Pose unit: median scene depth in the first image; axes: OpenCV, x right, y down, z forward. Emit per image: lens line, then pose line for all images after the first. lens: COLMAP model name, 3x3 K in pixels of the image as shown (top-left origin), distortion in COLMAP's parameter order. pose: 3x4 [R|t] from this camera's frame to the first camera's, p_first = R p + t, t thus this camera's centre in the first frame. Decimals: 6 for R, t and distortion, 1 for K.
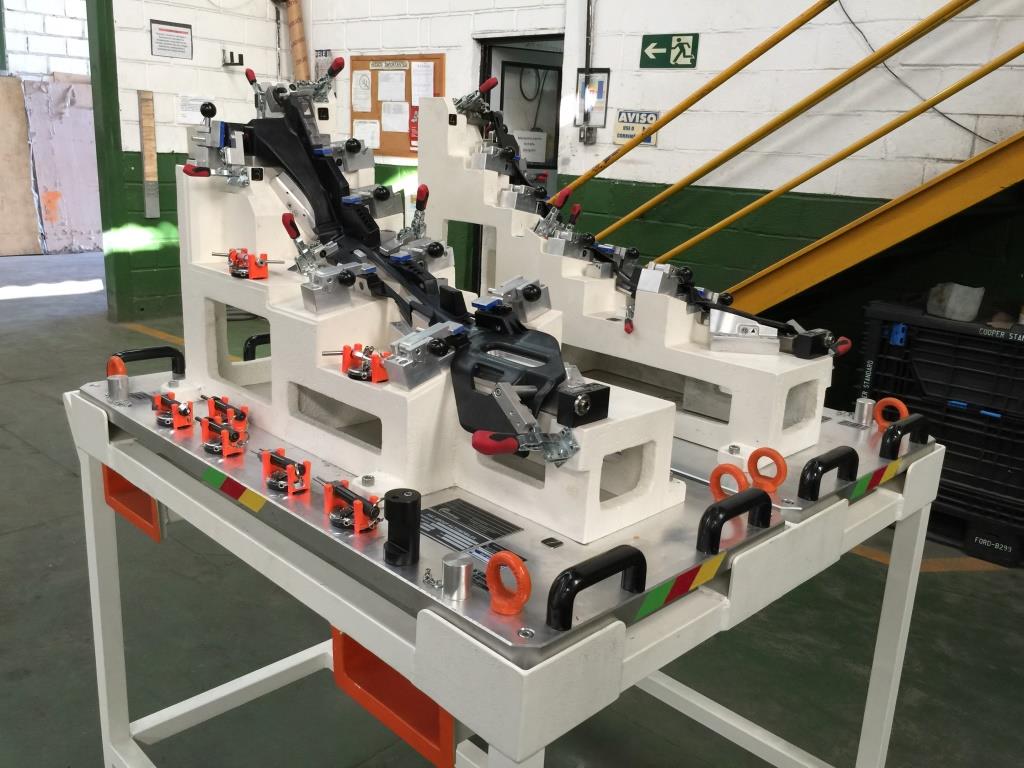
lens RADIAL K [[870.1, 0, 513.3], [0, 870.1, 378.6], [0, 0, 1]] dist [0.092132, -0.141777]
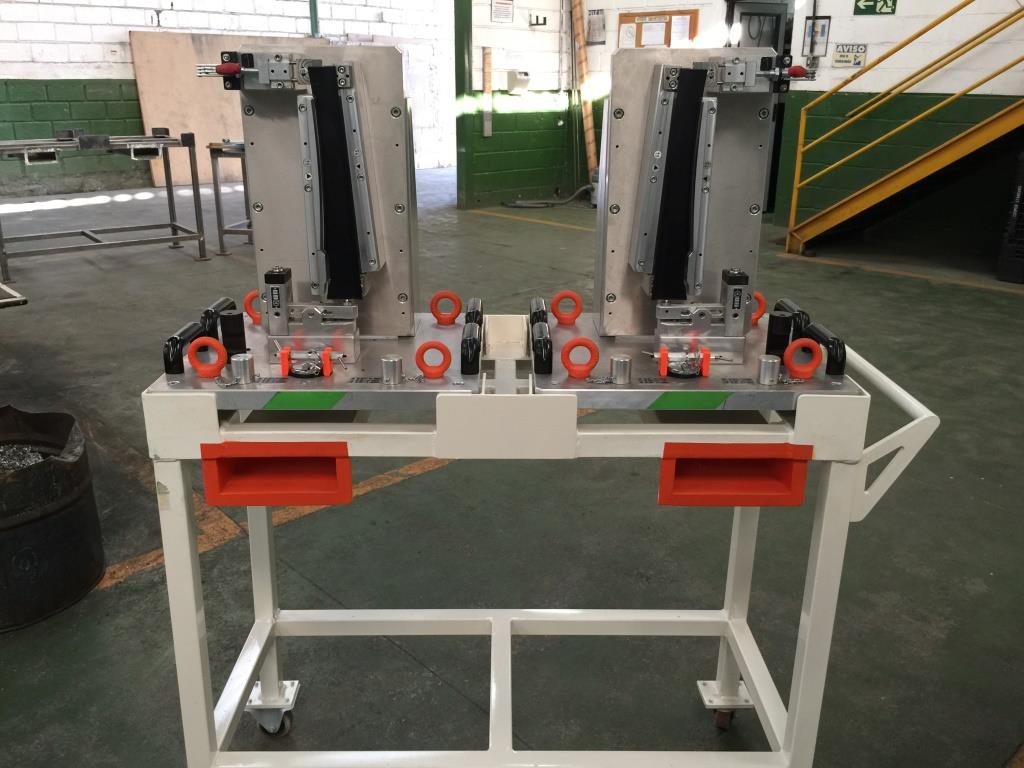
lens RADIAL K [[870.1, 0, 513.3], [0, 870.1, 378.6], [0, 0, 1]] dist [0.092132, -0.141777]
pose [[0.996393, -0.014664, -0.083584, -0.262914], [0.020272, 0.997571, 0.066648, 0.128223], [0.082404, -0.068102, 0.994269, -0.490720]]
